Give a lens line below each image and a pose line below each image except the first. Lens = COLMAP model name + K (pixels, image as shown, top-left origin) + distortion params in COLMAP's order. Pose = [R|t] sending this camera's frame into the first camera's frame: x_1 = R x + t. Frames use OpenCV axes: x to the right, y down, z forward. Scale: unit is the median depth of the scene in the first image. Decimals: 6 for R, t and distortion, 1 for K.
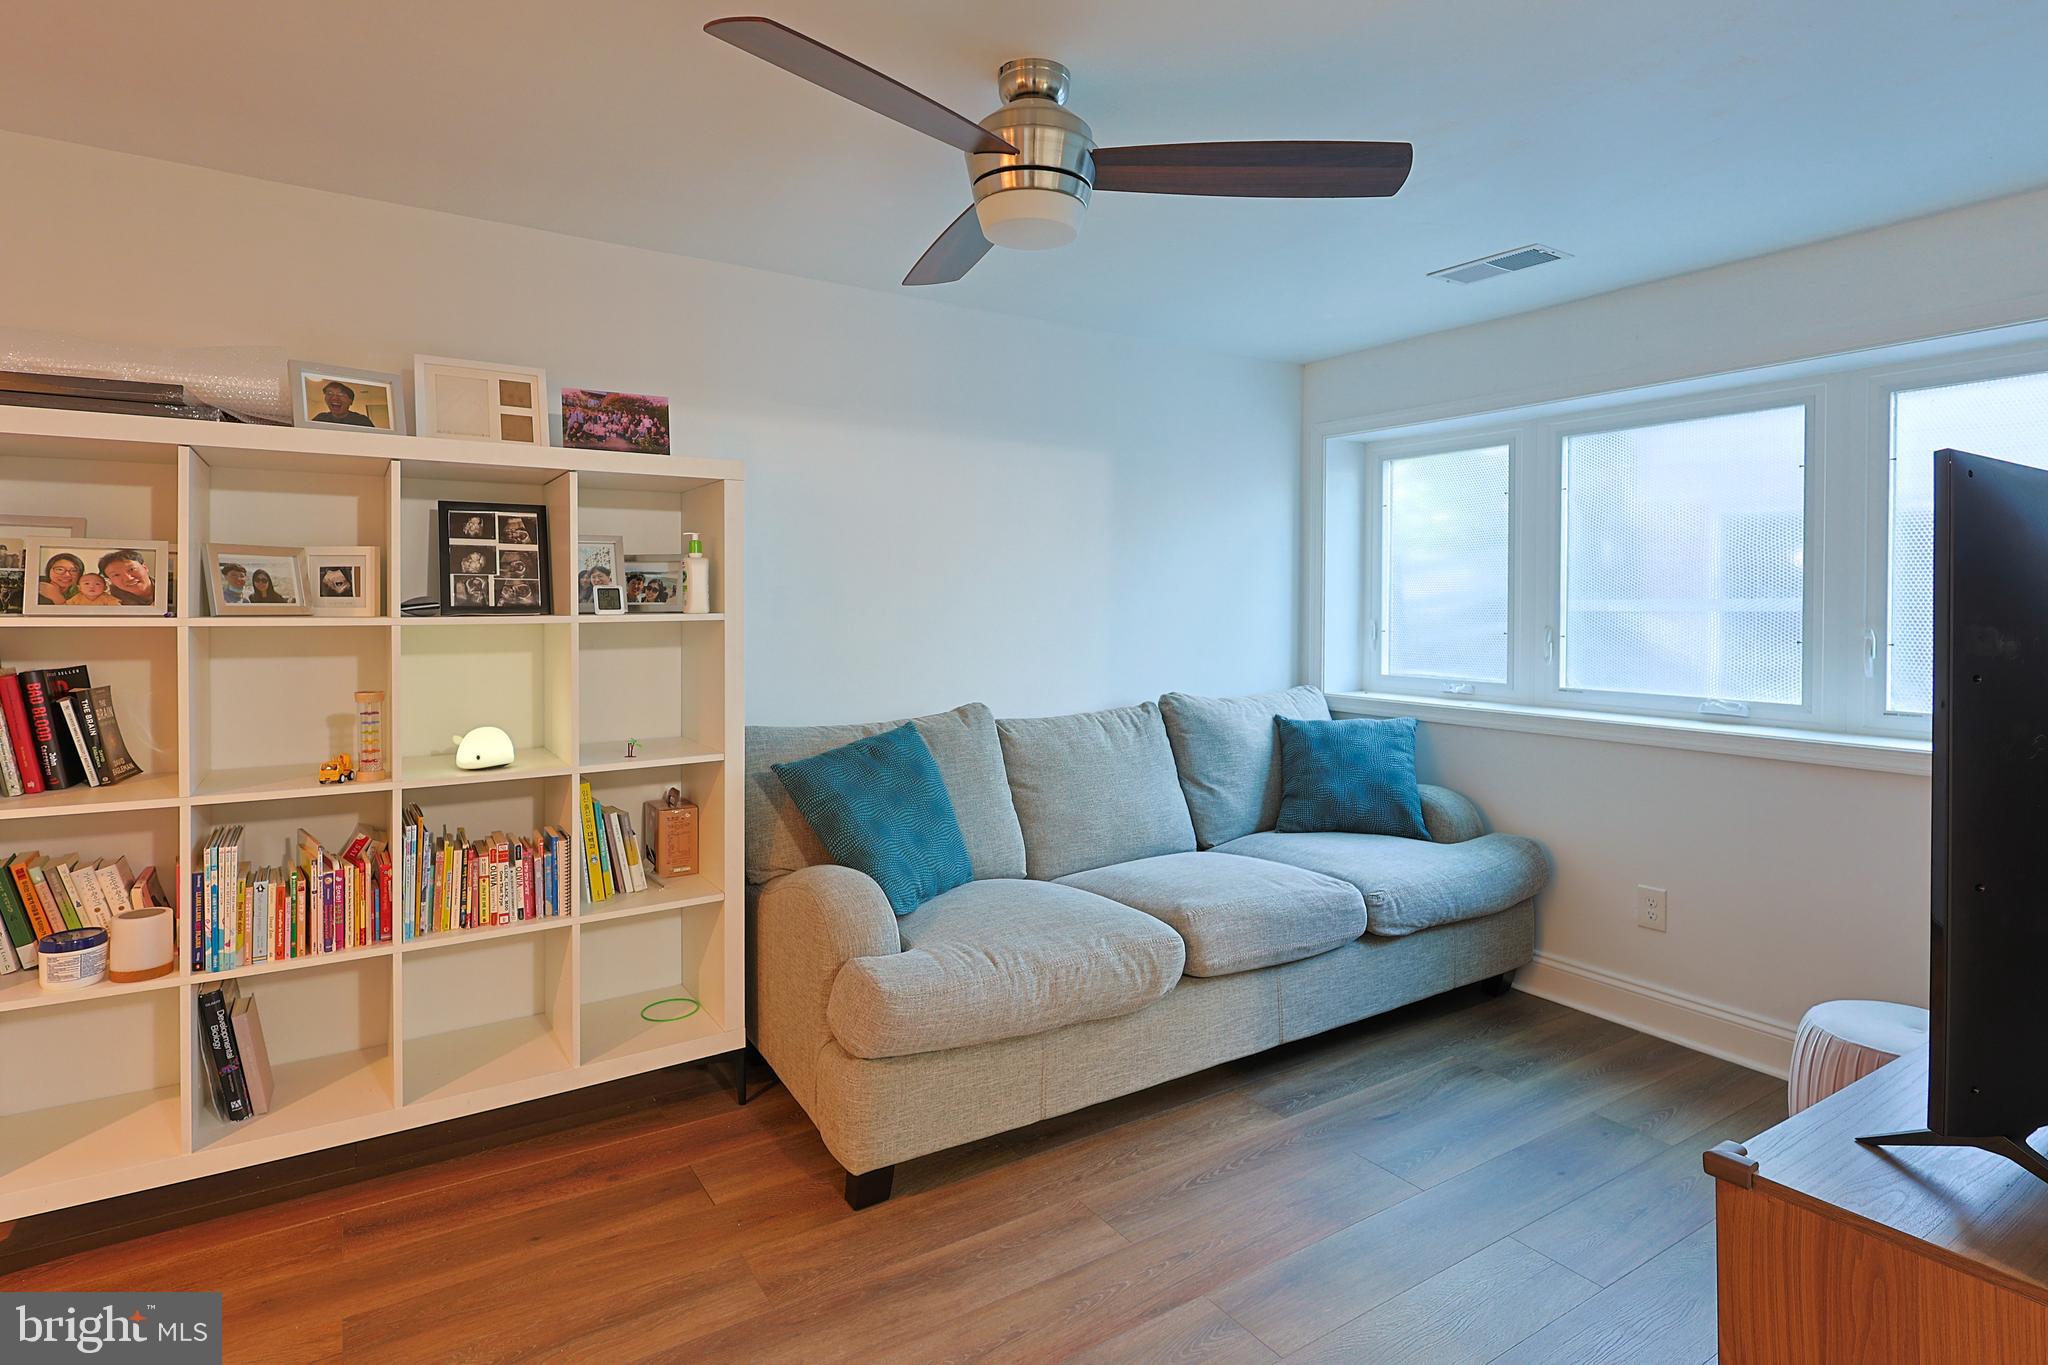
lens RADIAL K [[1077.5, 0, 1028.4], [0, 1077.5, 615.9], [0, 0, 1]] dist [0.033871, 0.000314]
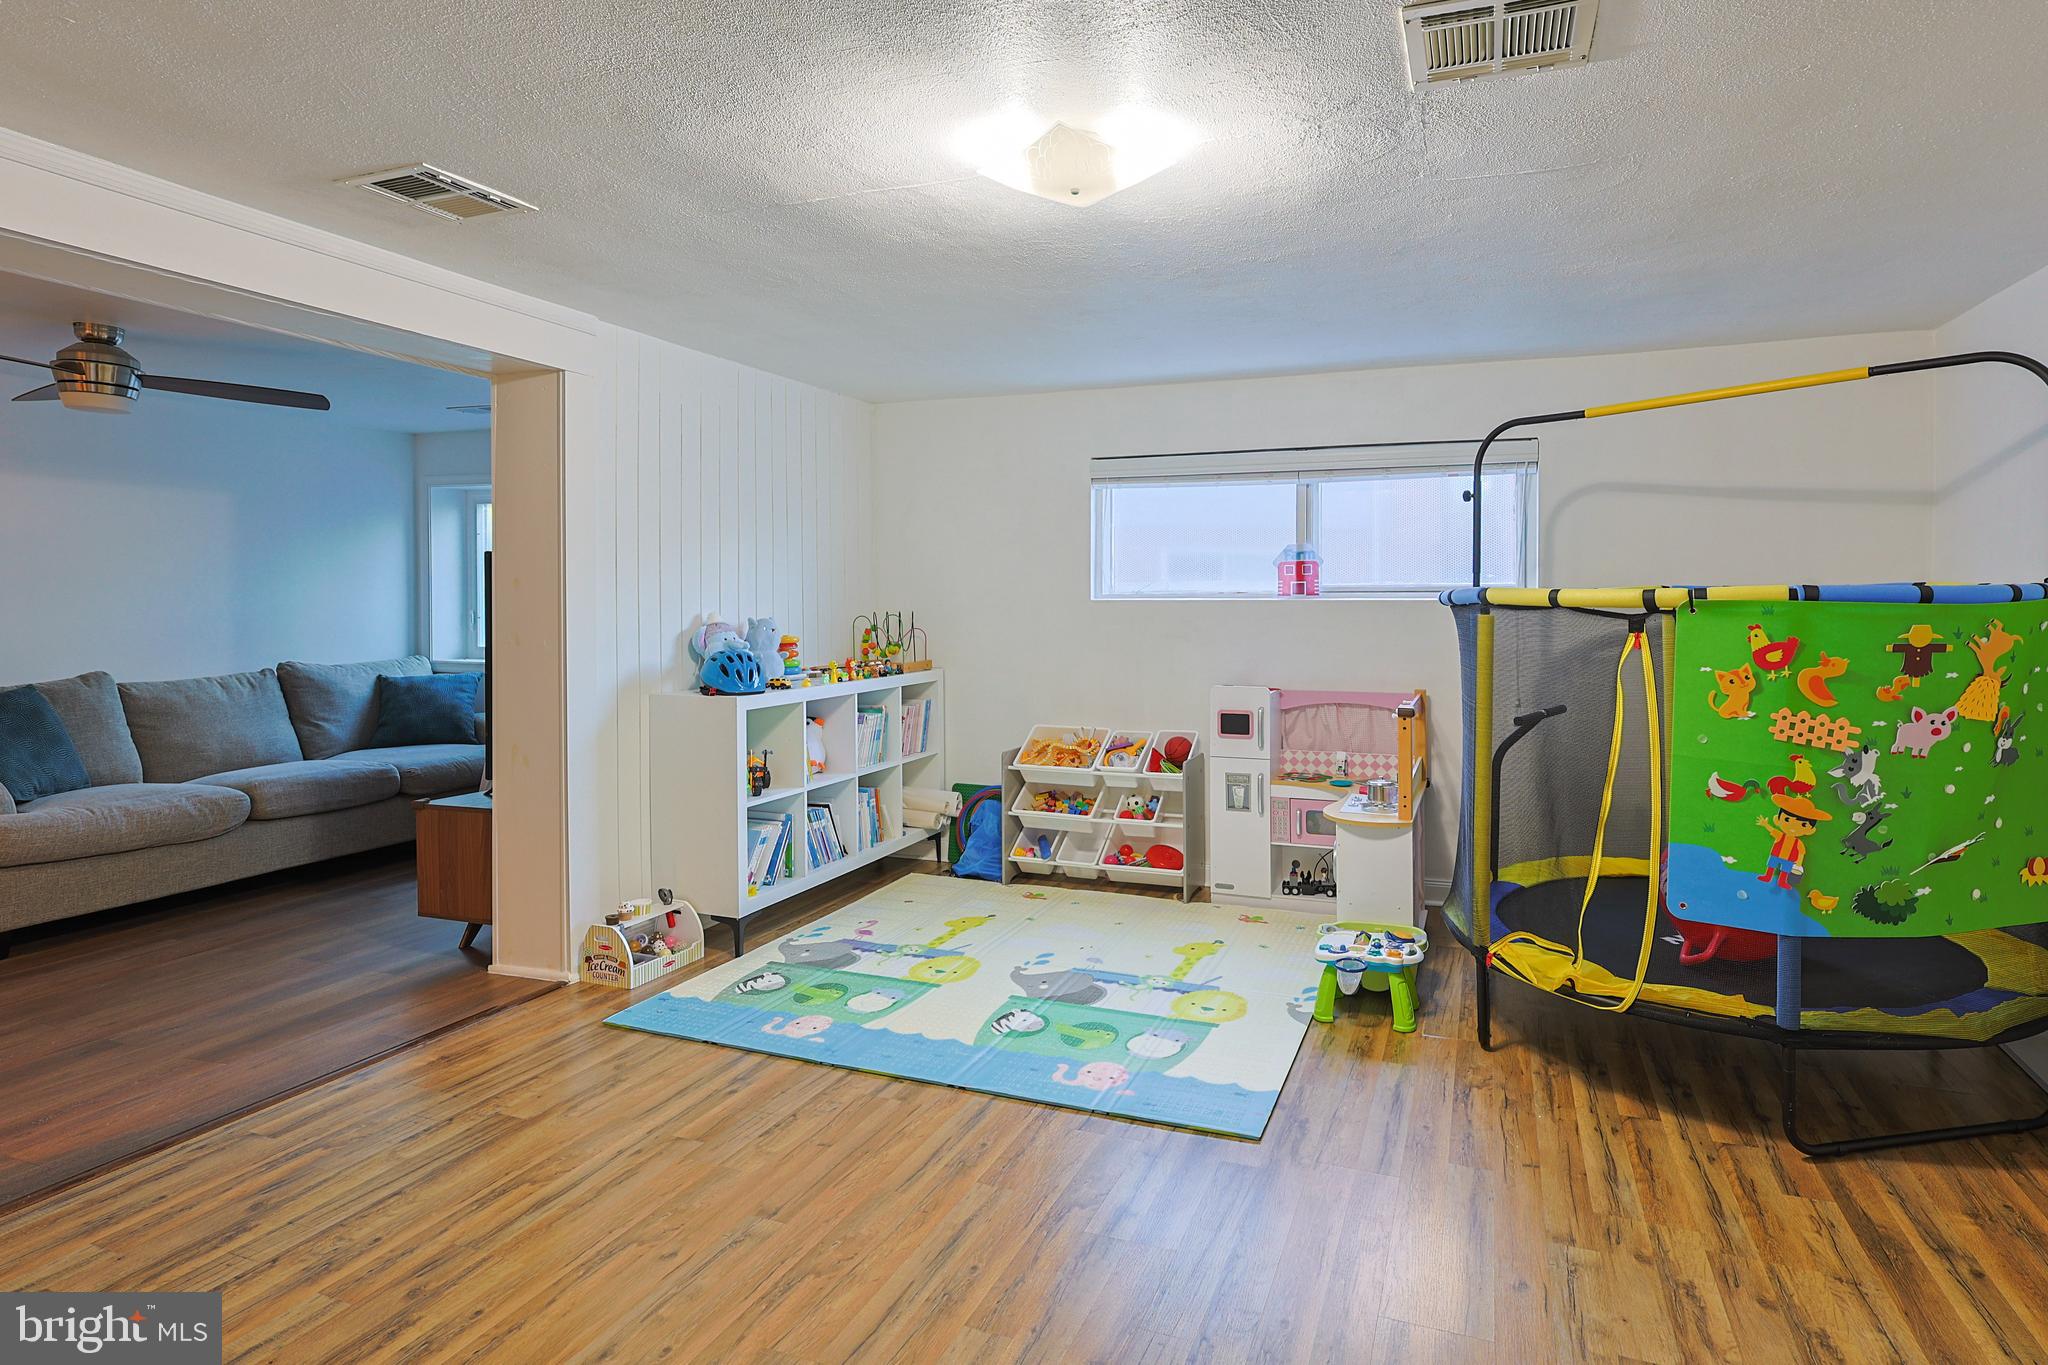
lens RADIAL K [[1077.5, 0, 1028.4], [0, 1077.5, 615.9], [0, 0, 1]] dist [0.033871, 0.000314]
pose [[0.828504, -0.013898, 0.559811, 0.147283], [0.007822, 0.999882, 0.013247, -0.002864], [-0.559929, -0.006596, 0.828514, -0.856194]]
